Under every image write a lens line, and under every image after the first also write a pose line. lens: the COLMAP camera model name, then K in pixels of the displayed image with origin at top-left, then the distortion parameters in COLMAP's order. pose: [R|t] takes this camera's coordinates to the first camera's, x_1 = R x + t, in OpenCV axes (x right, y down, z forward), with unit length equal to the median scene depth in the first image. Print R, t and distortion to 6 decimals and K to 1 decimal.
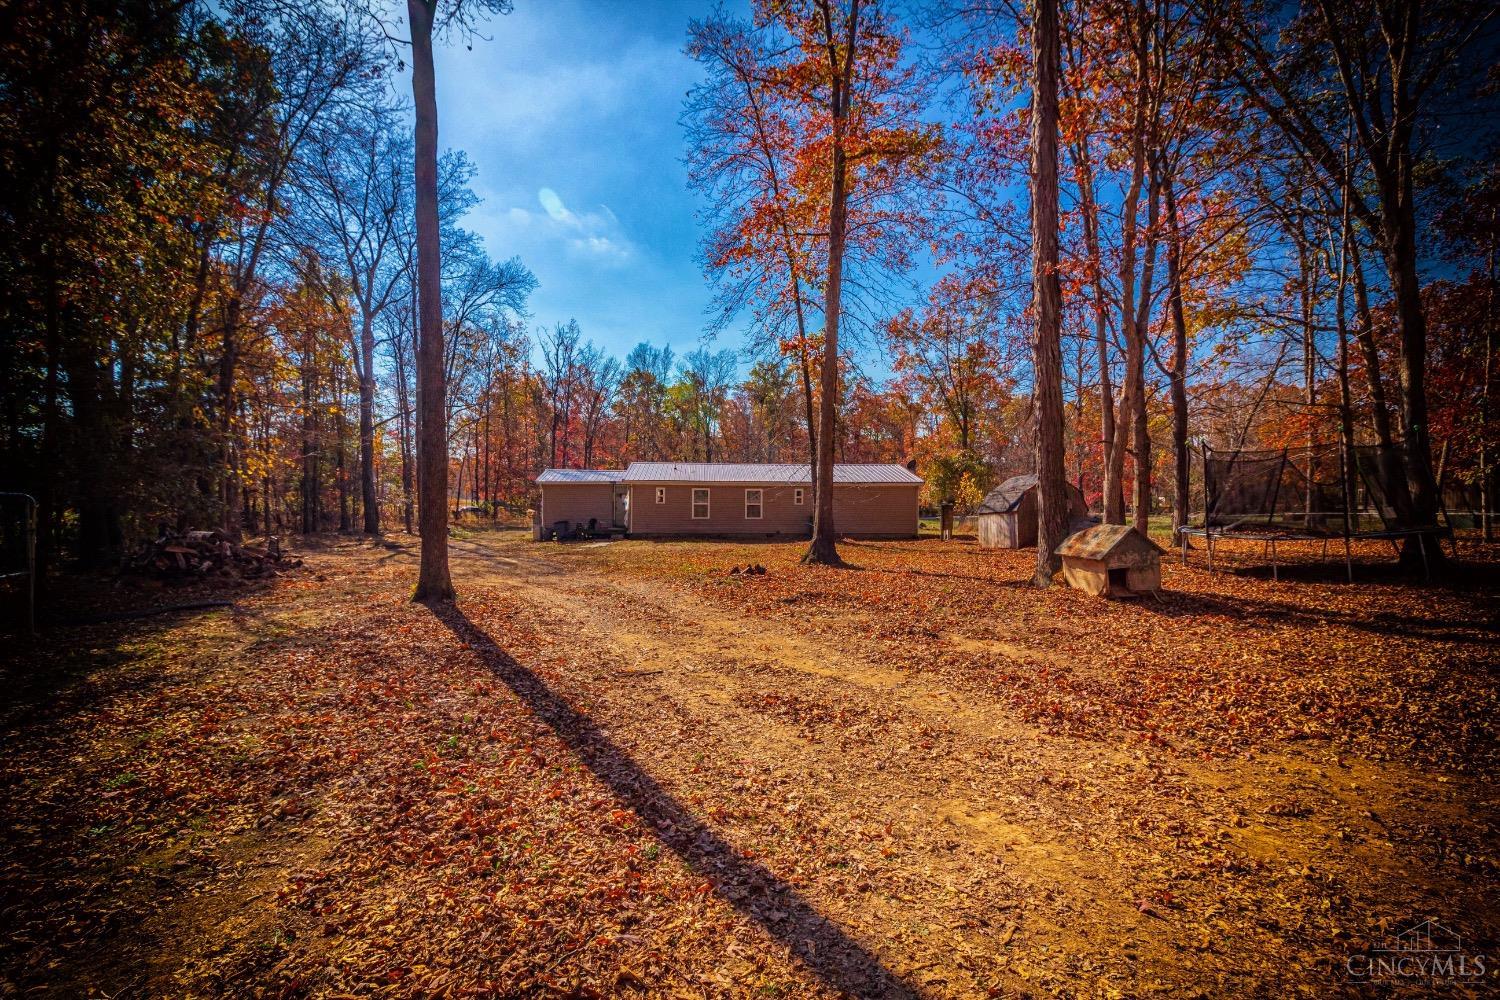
lens RADIAL K [[734.1, 0, 750.0], [0, 734.1, 500.0], [0, 0, 1]] dist [-0.001122, -0.000171]
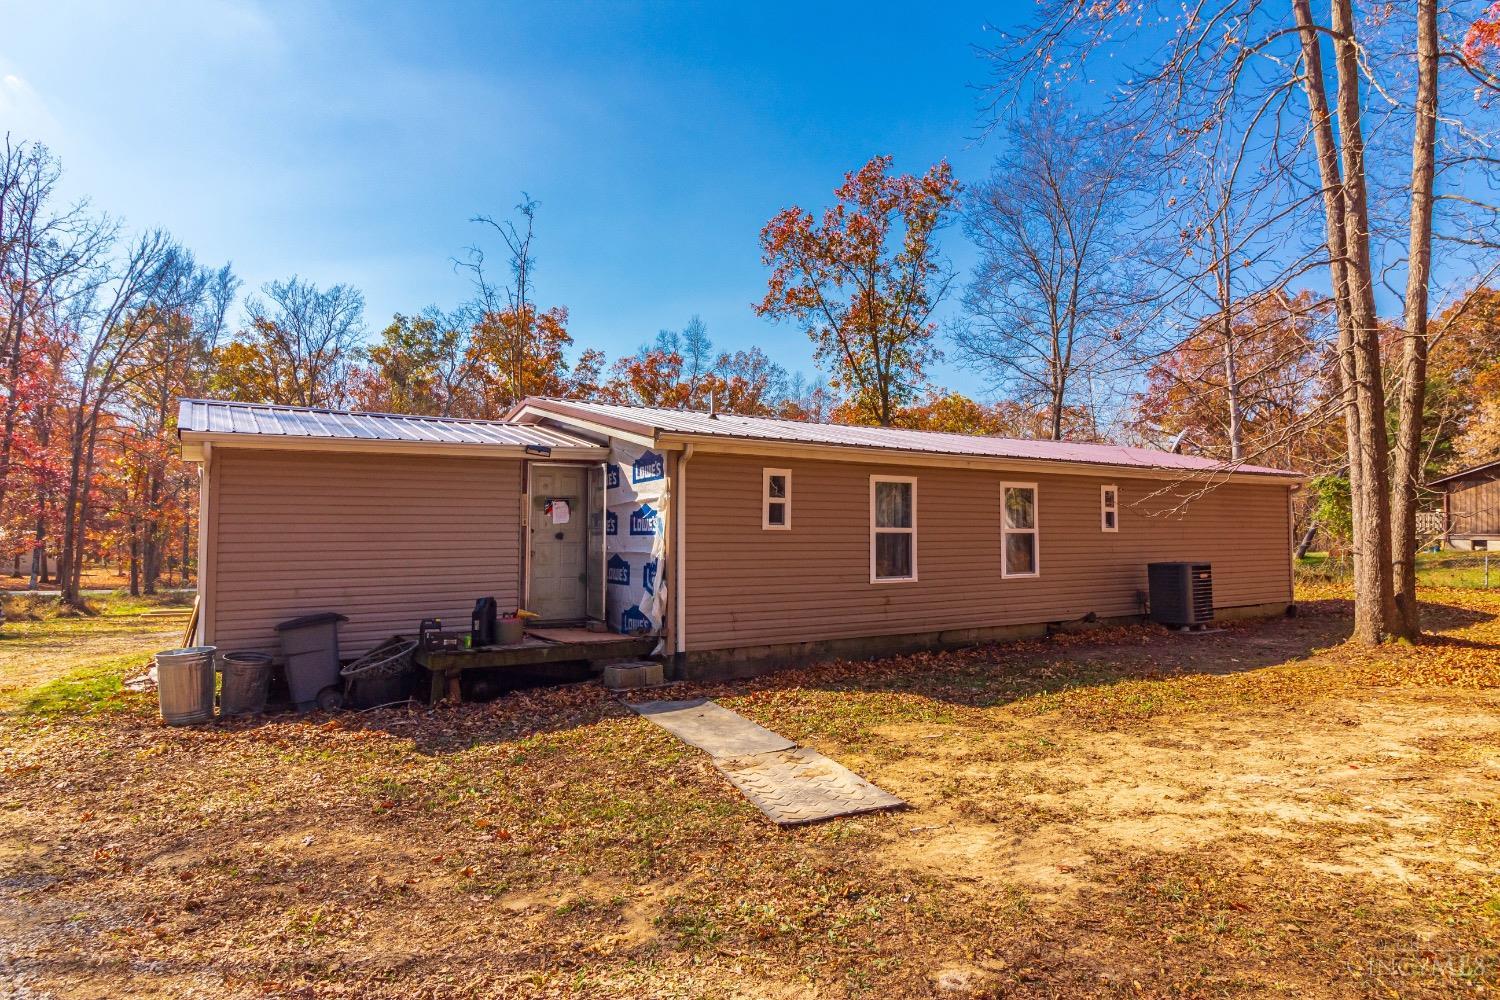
lens RADIAL K [[831.4, 0, 750.0], [0, 831.4, 500.0], [0, 0, 1]] dist [0.001022, 0.000612]
pose [[0.859214, 0.014207, 0.511418, -0.091394], [0.008696, 0.999064, -0.042364, 0.002237], [-0.511542, 0.040847, 0.858287, 0.245759]]
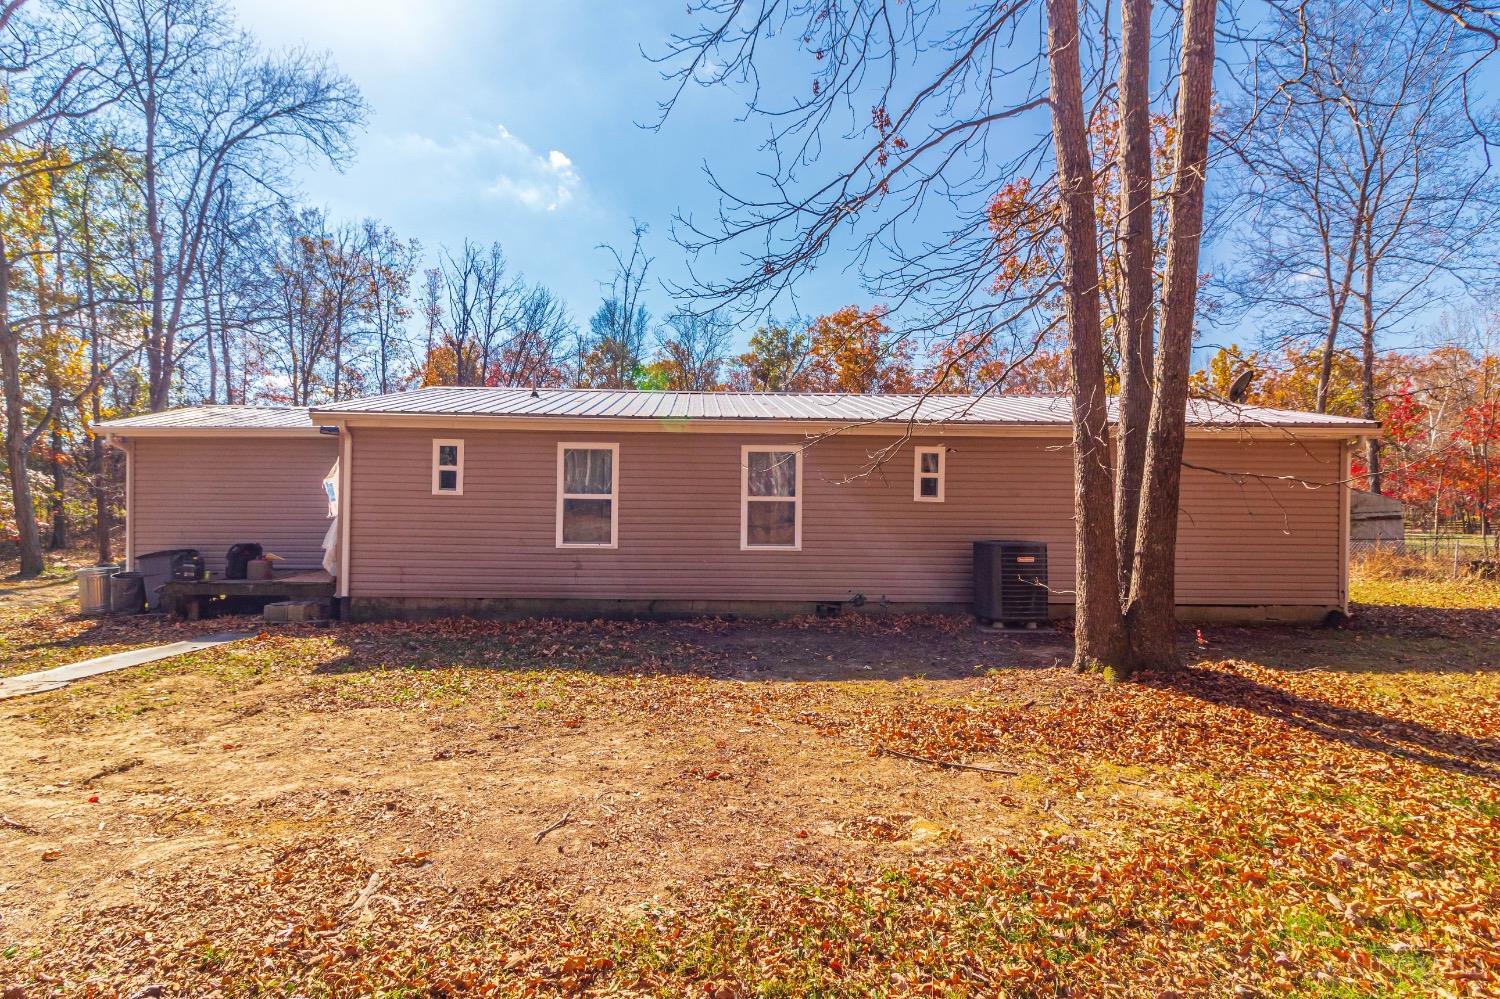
lens RADIAL K [[734.1, 0, 750.0], [0, 734.1, 499.5], [0, 0, 1]] dist [-0.001122, -0.000171]
pose [[0.999980, 0.004518, 0.004386, -0.001760], [-0.004460, 0.999904, -0.013135, 0.003309], [-0.004445, 0.013115, 0.999904, 0.232722]]
